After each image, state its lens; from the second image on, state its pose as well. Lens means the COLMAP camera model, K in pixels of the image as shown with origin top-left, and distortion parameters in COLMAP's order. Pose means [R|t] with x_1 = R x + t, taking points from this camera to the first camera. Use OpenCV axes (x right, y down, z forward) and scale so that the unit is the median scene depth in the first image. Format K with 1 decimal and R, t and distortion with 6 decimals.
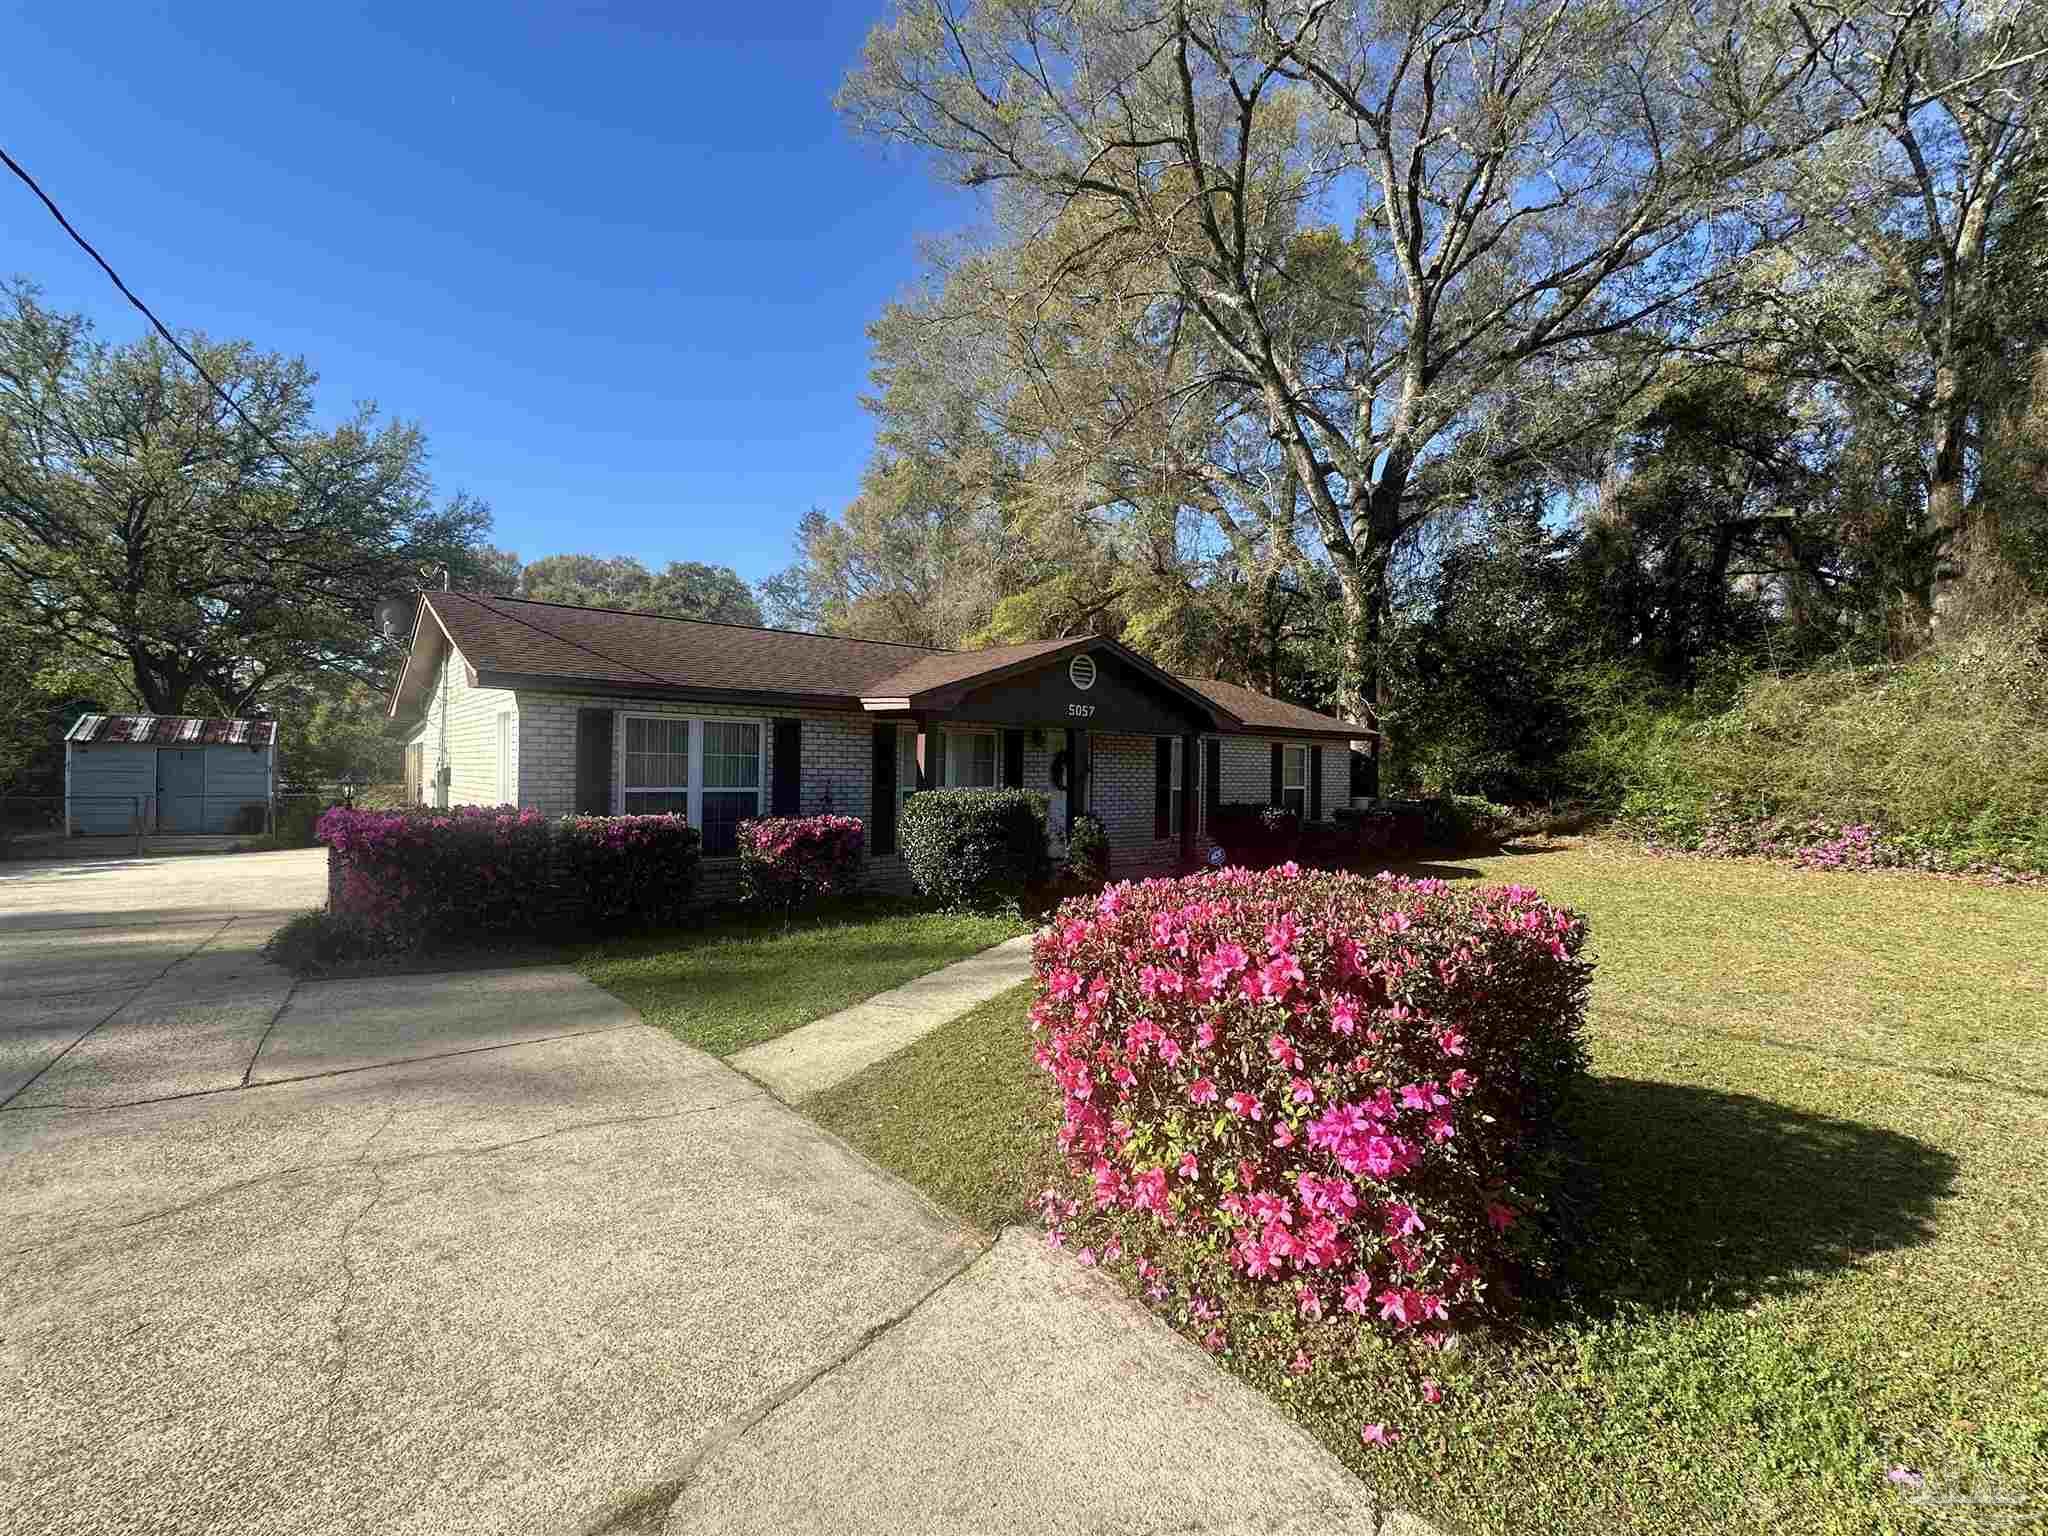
lens RADIAL K [[908.5, 0, 1026.8], [0, 908.5, 776.4], [0, 0, 1]] dist [-0.000207, 0.001006]
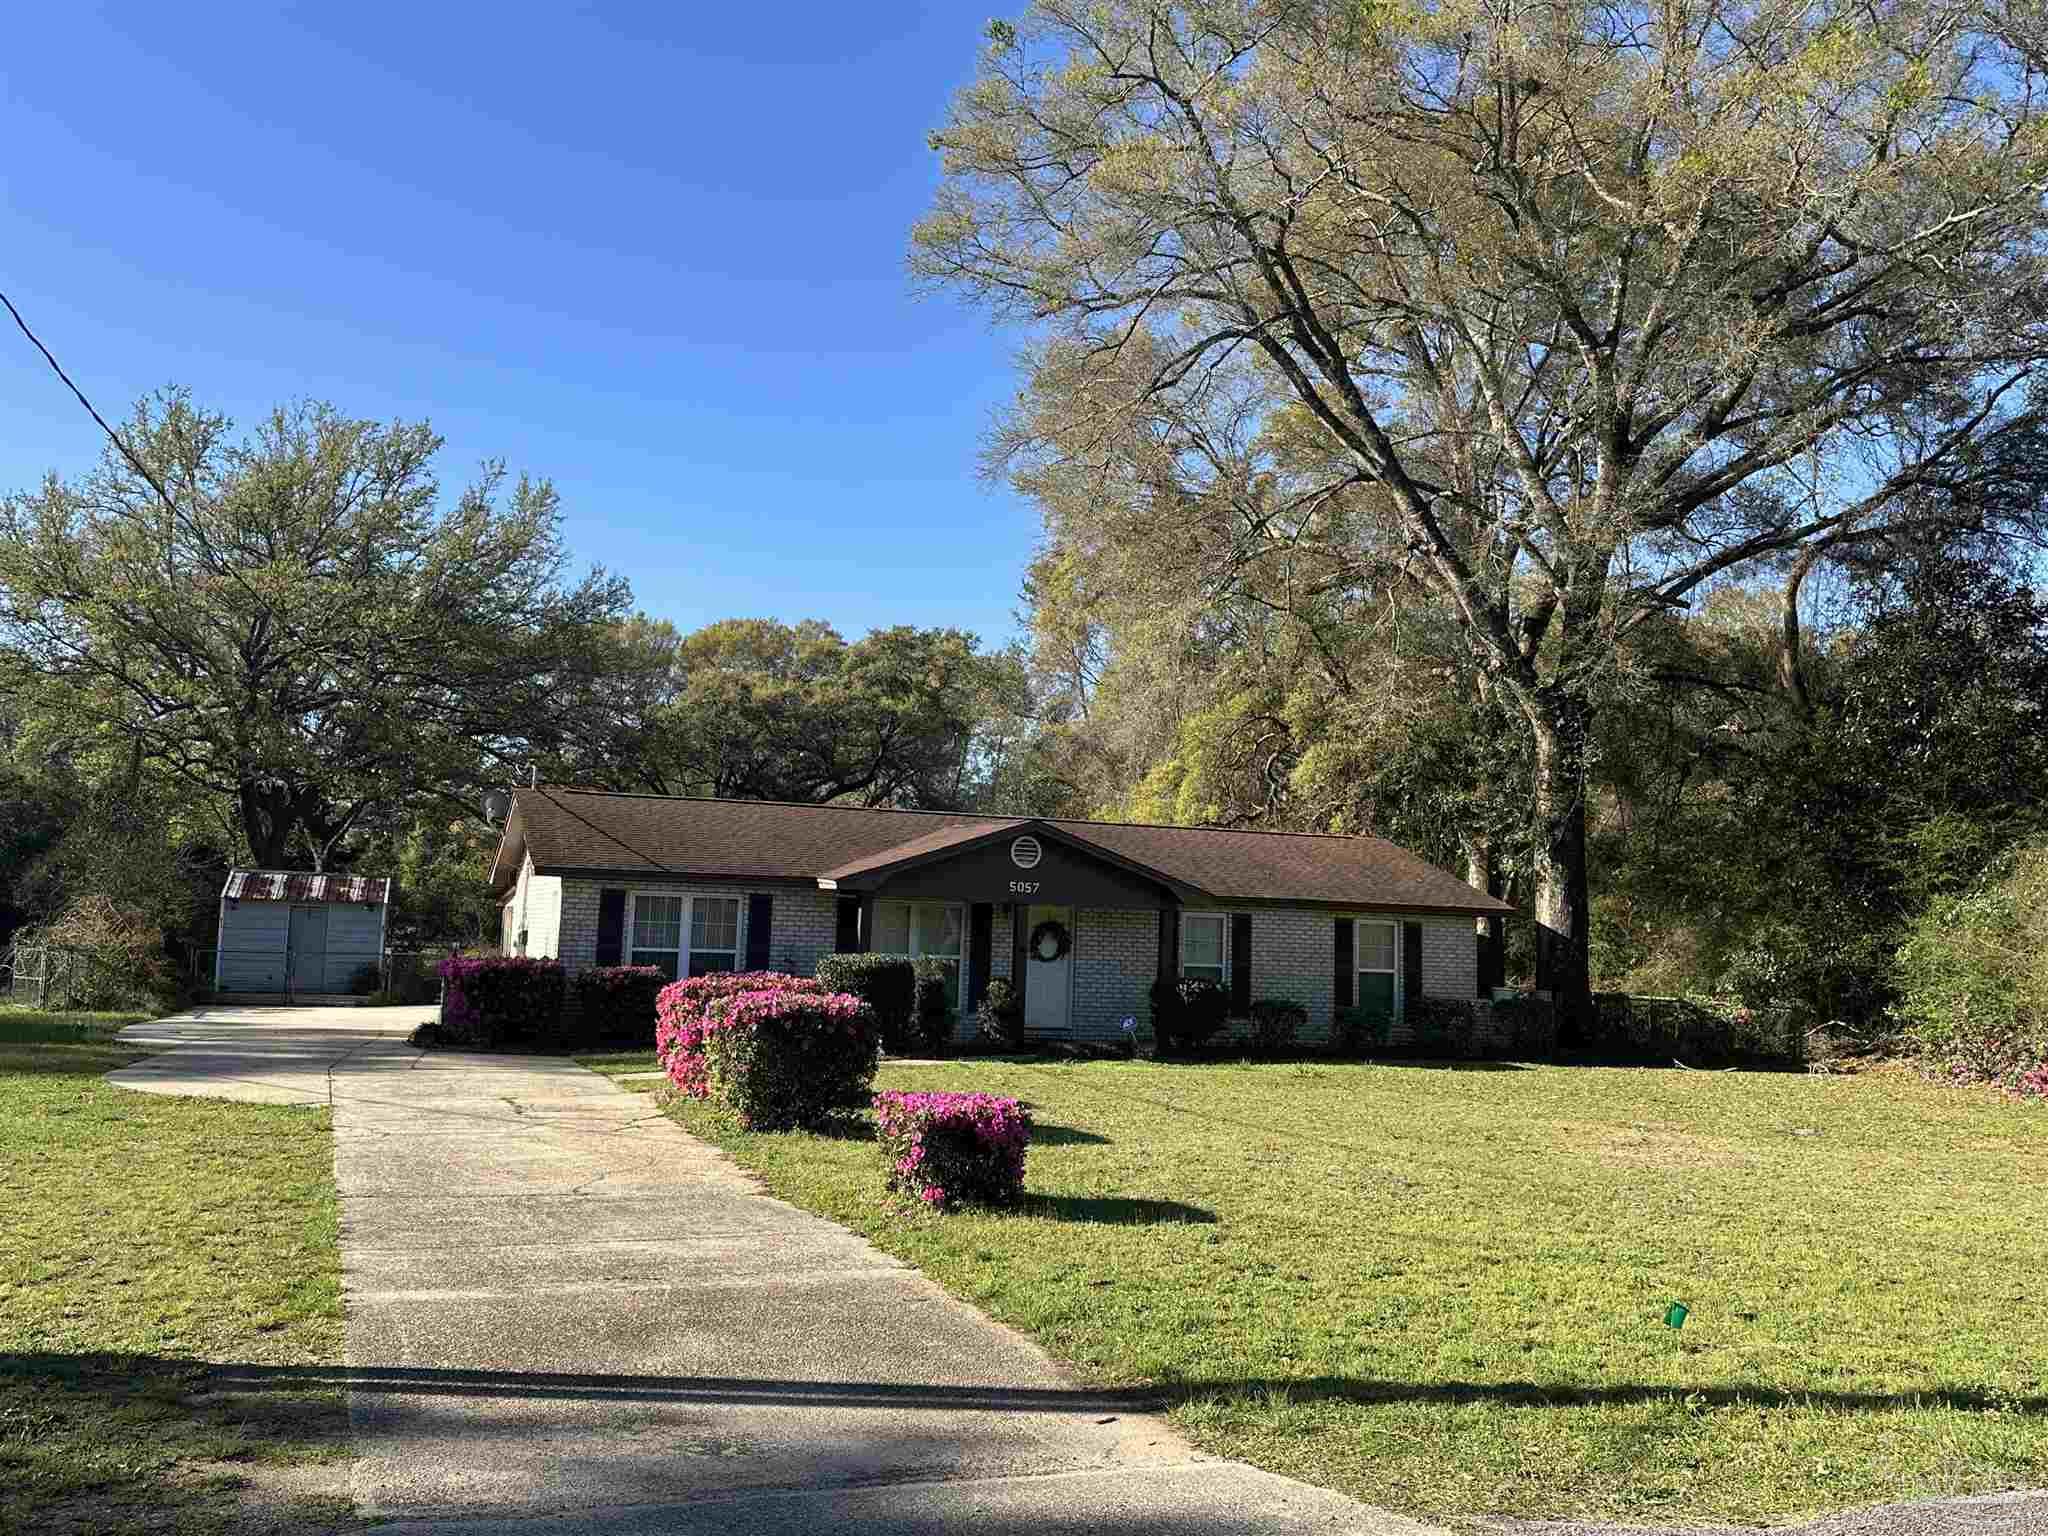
lens RADIAL K [[1790.3, 0, 1013.2], [0, 1790.3, 772.4], [0, 0, 1]] dist [0.146446, -0.122571]
pose [[0.942603, -0.010180, -0.333760, 0.483928], [-0.024216, 0.994819, -0.098735, 0.002321], [0.333036, 0.101150, 0.937473, -0.660465]]
